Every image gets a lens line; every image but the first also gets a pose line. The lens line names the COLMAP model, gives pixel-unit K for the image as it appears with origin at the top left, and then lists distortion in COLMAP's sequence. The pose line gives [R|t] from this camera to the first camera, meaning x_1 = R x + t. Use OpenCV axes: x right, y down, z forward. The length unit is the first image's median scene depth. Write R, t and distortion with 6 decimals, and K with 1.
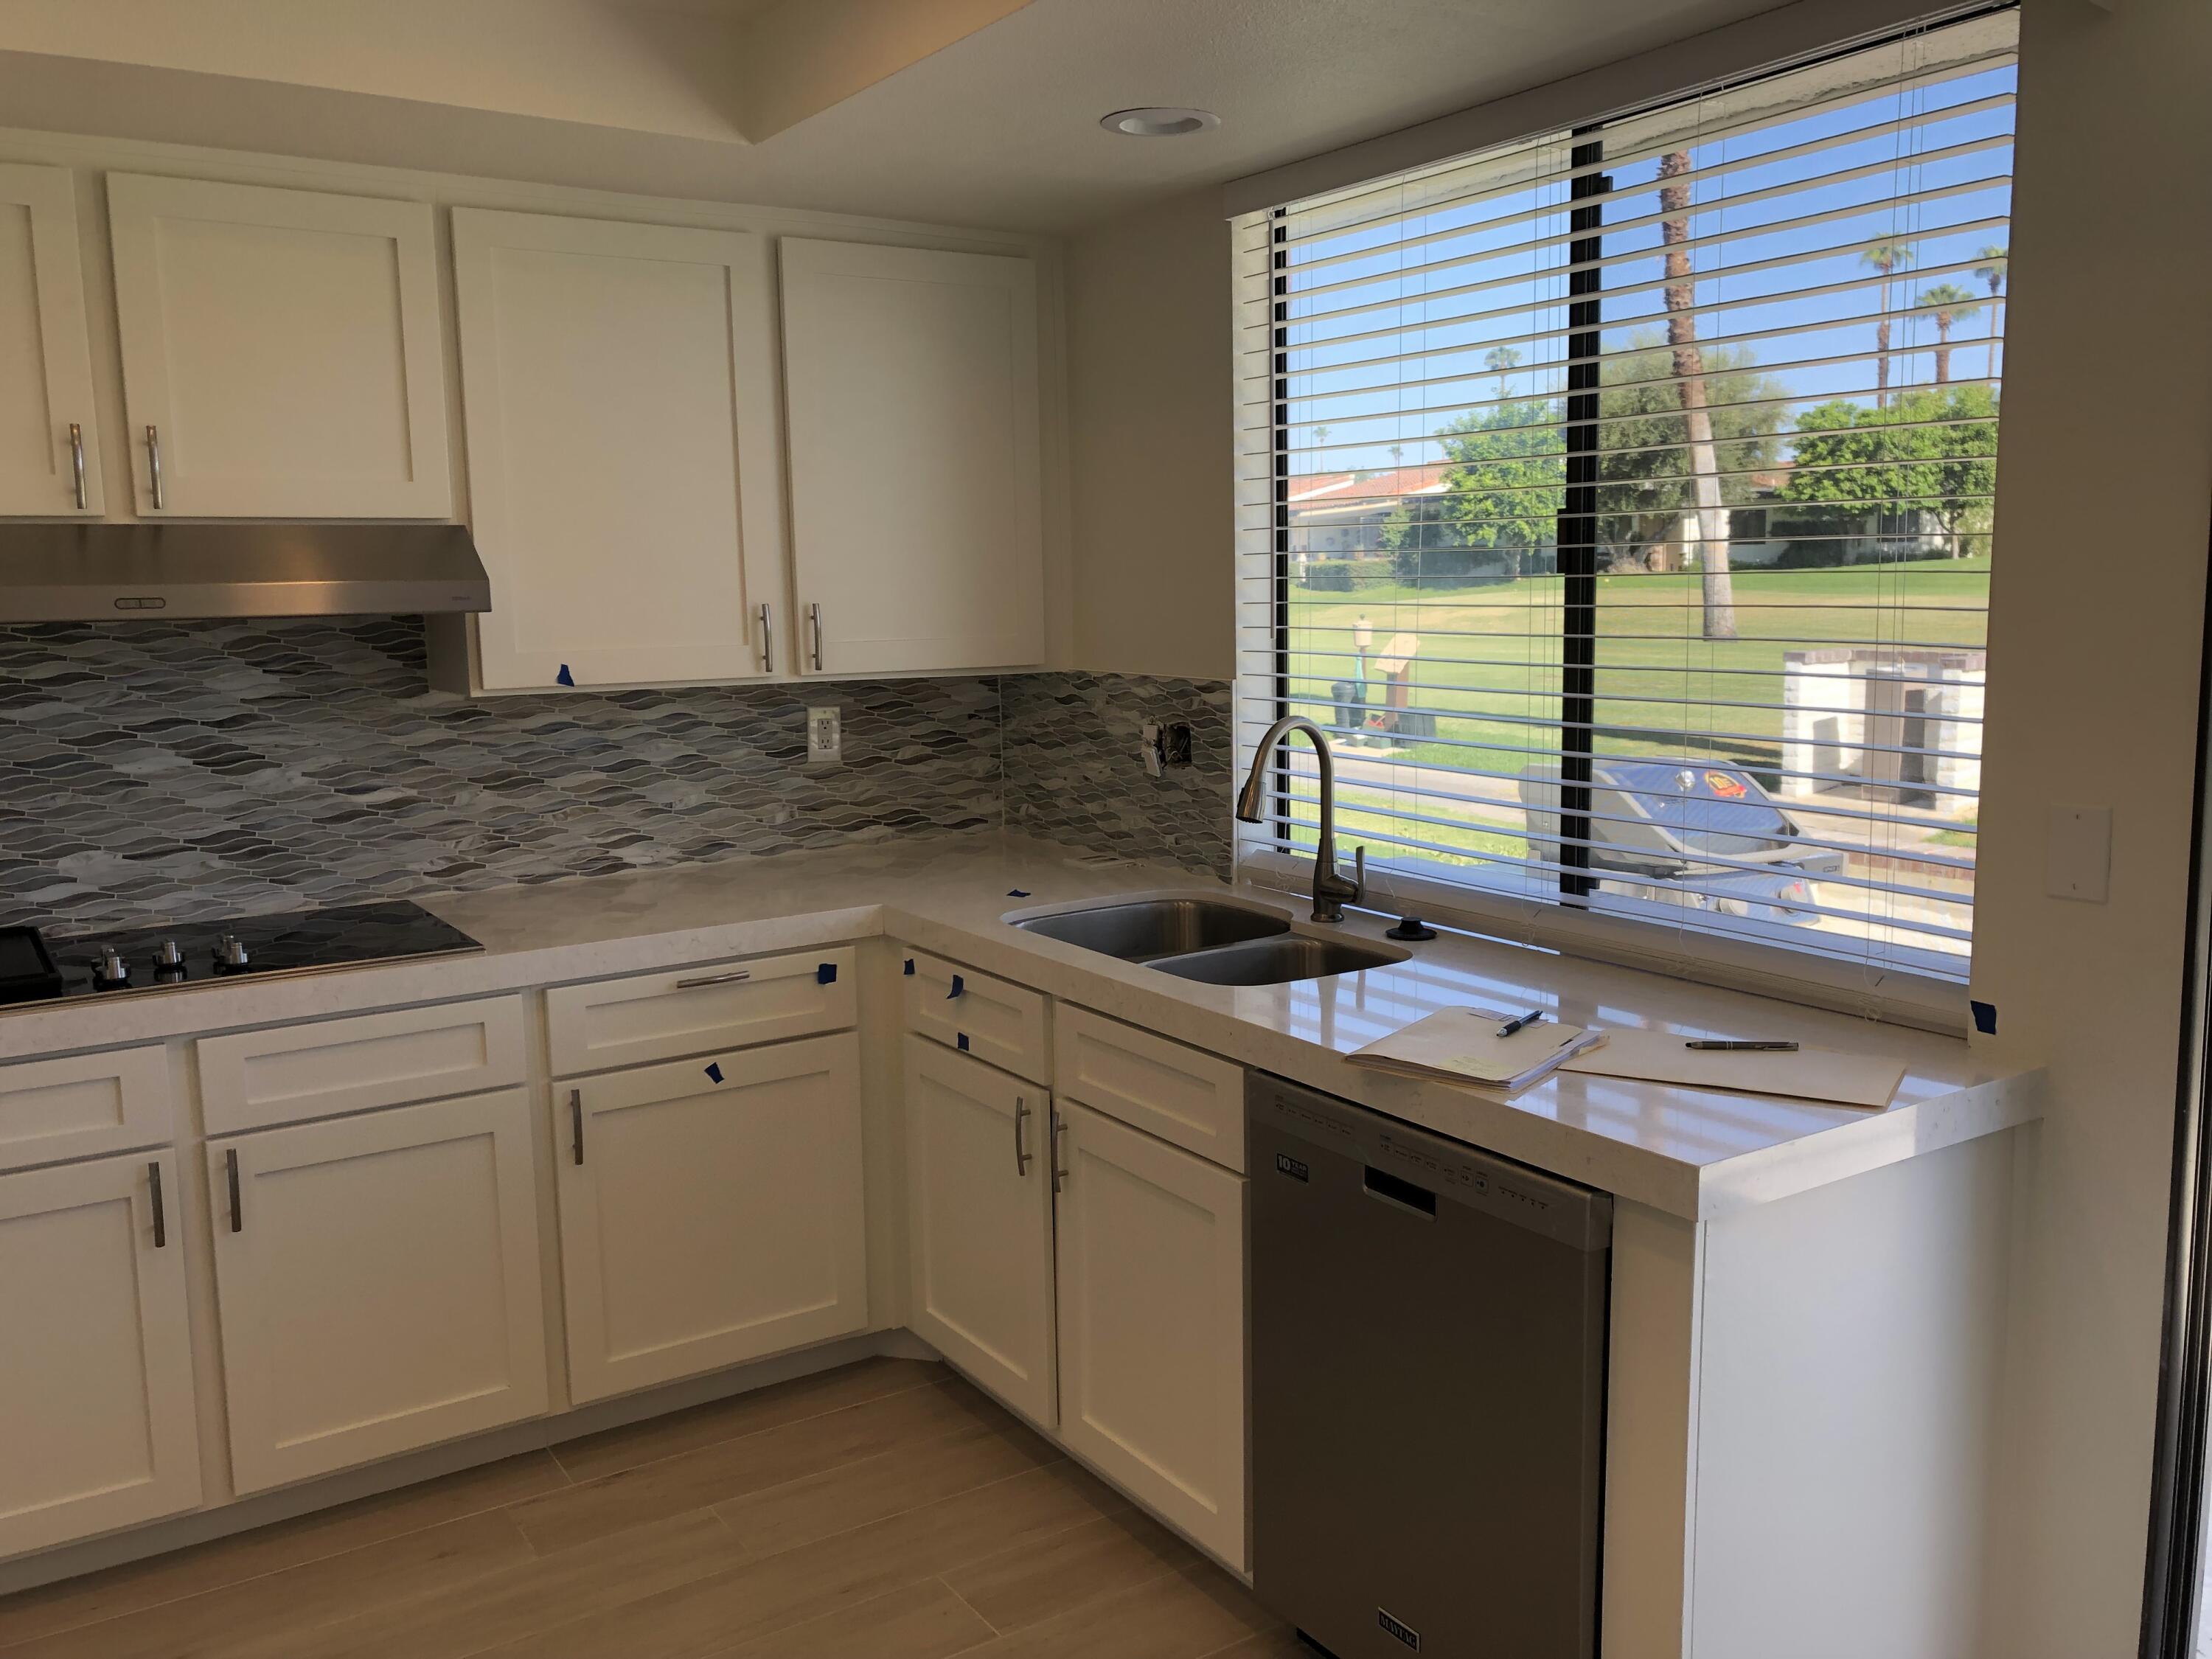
lens RADIAL K [[1814.3, 0, 1112.1], [0, 1814.3, 821.1], [0, 0, 1]] dist [-0.039801, 0.100860]
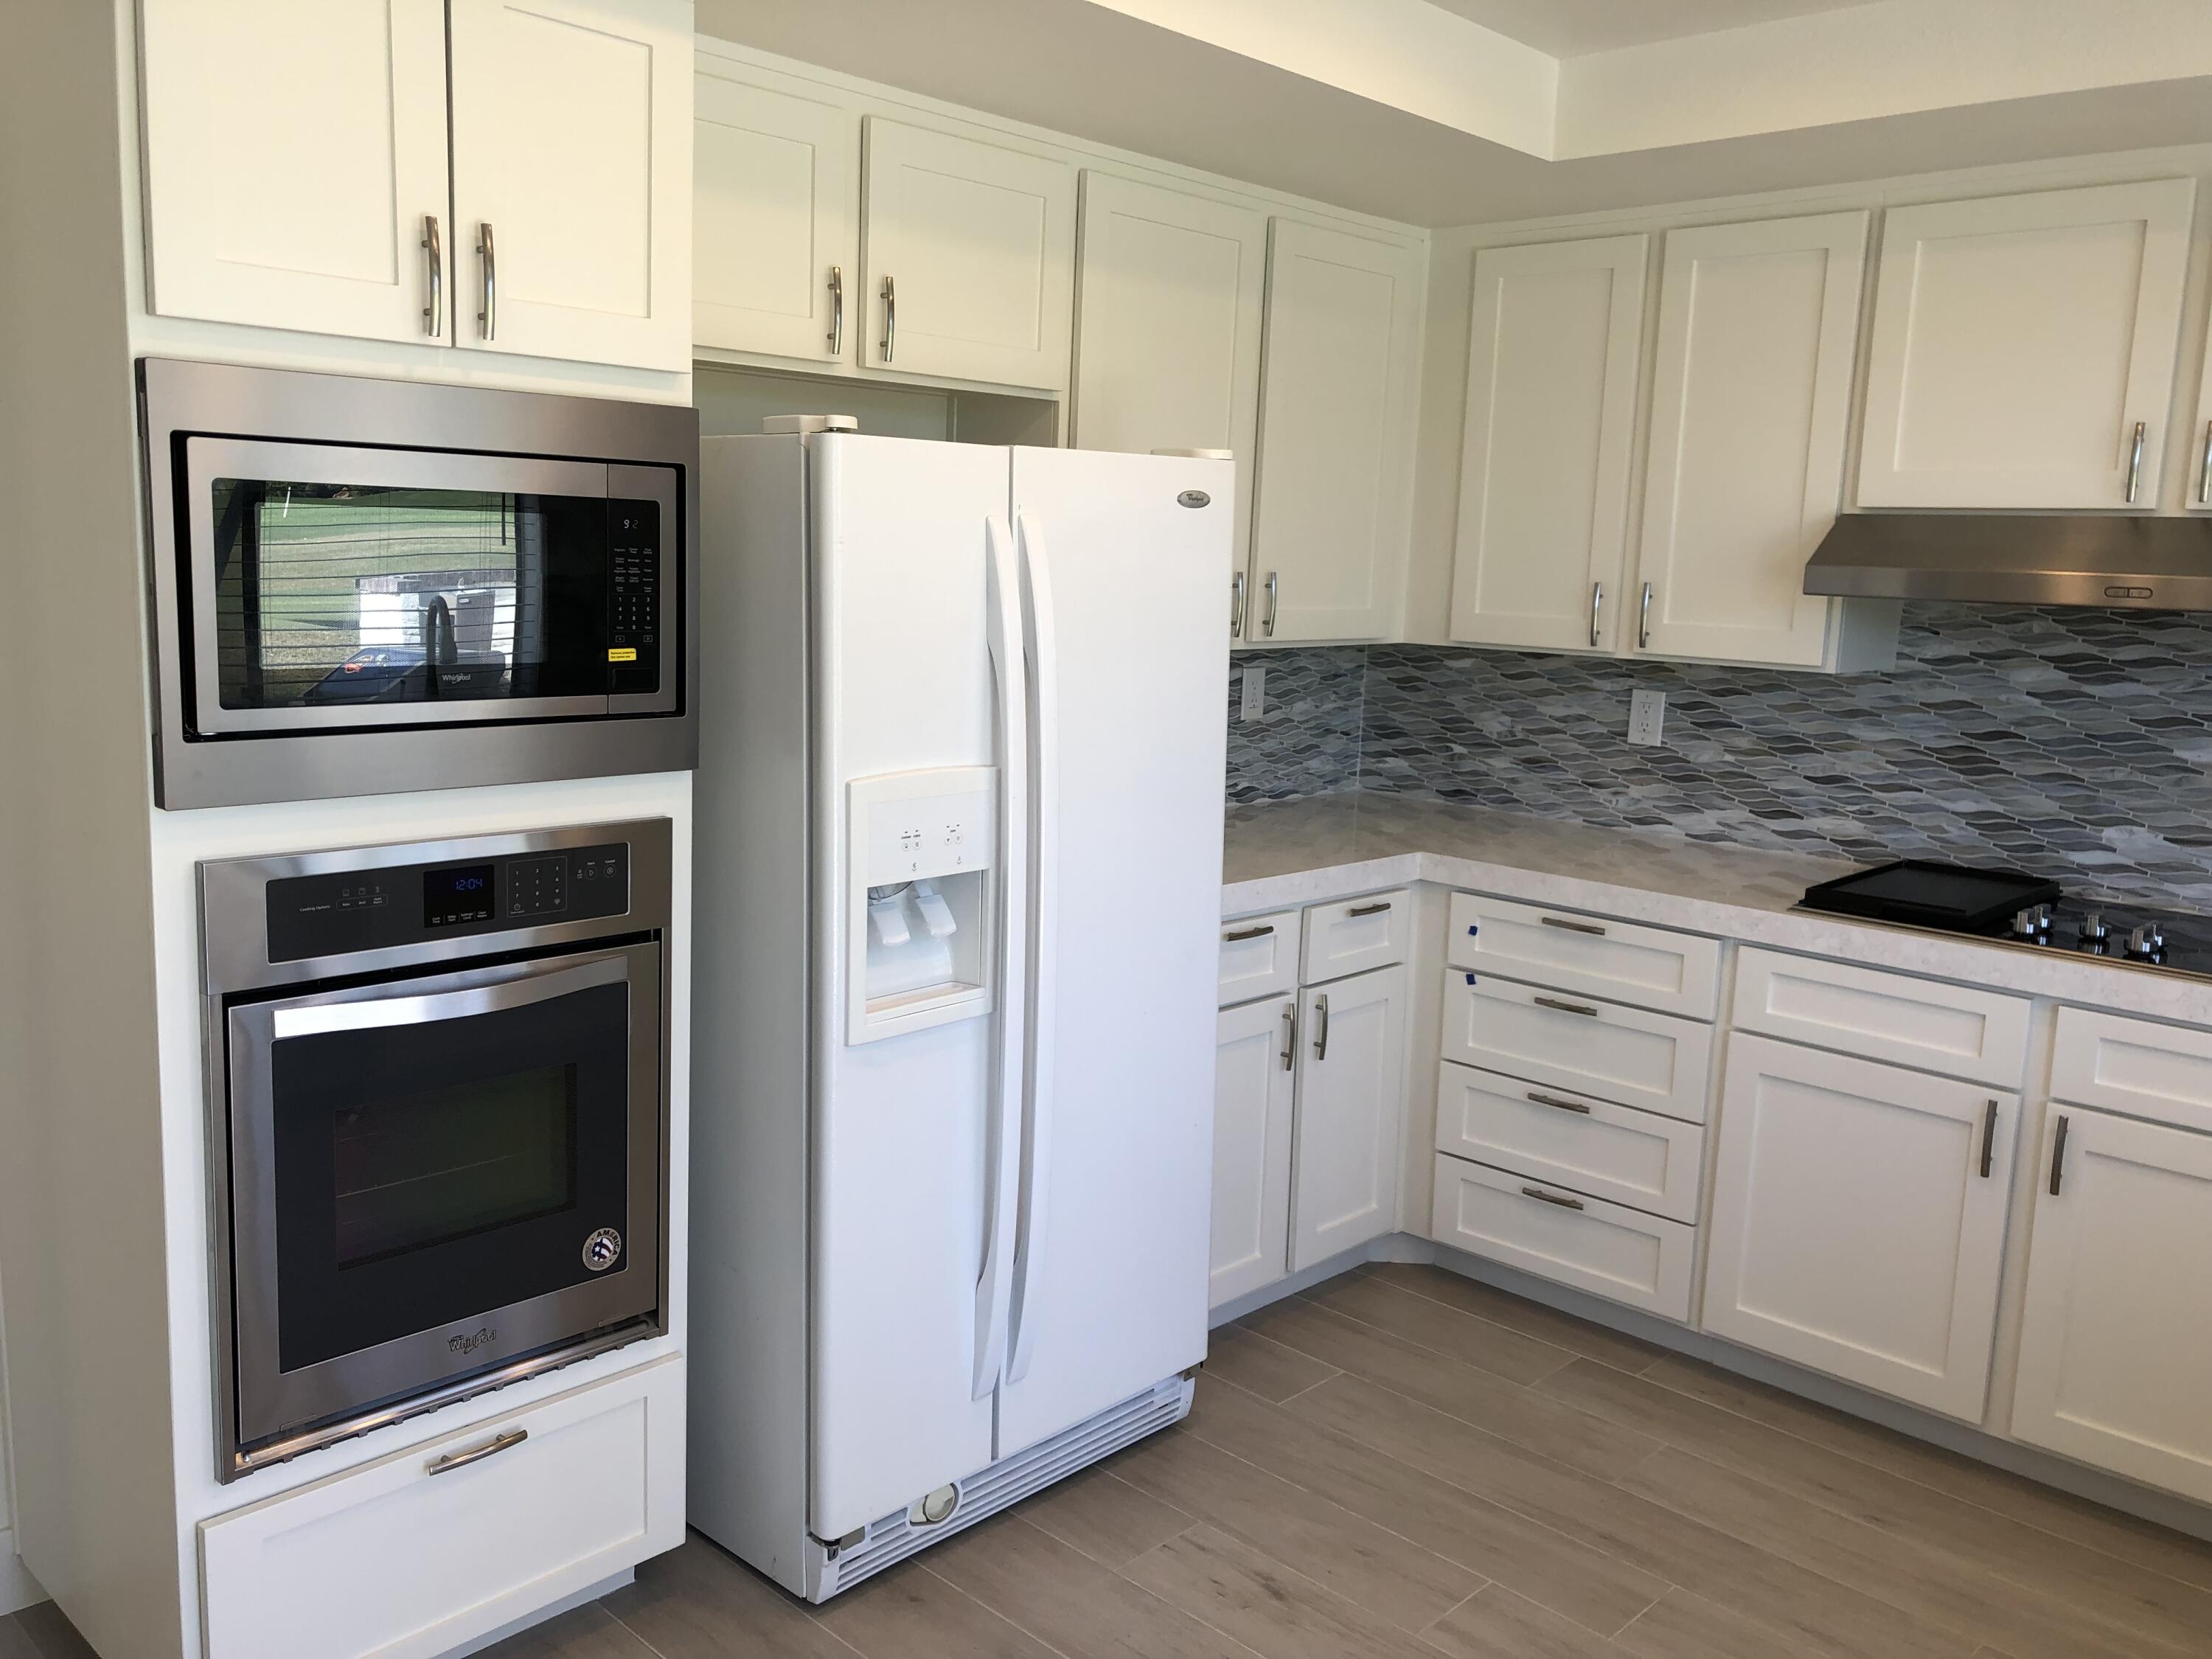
lens RADIAL K [[1789.7, 0, 1114.2], [0, 1789.7, 806.5], [0, 0, 1]] dist [0.033183, 0.003997]
pose [[0.225395, 0.168341, -0.959614, 0.320853], [-0.171814, 0.976390, 0.130928, -0.031567], [0.958998, 0.135364, 0.248997, 0.170966]]
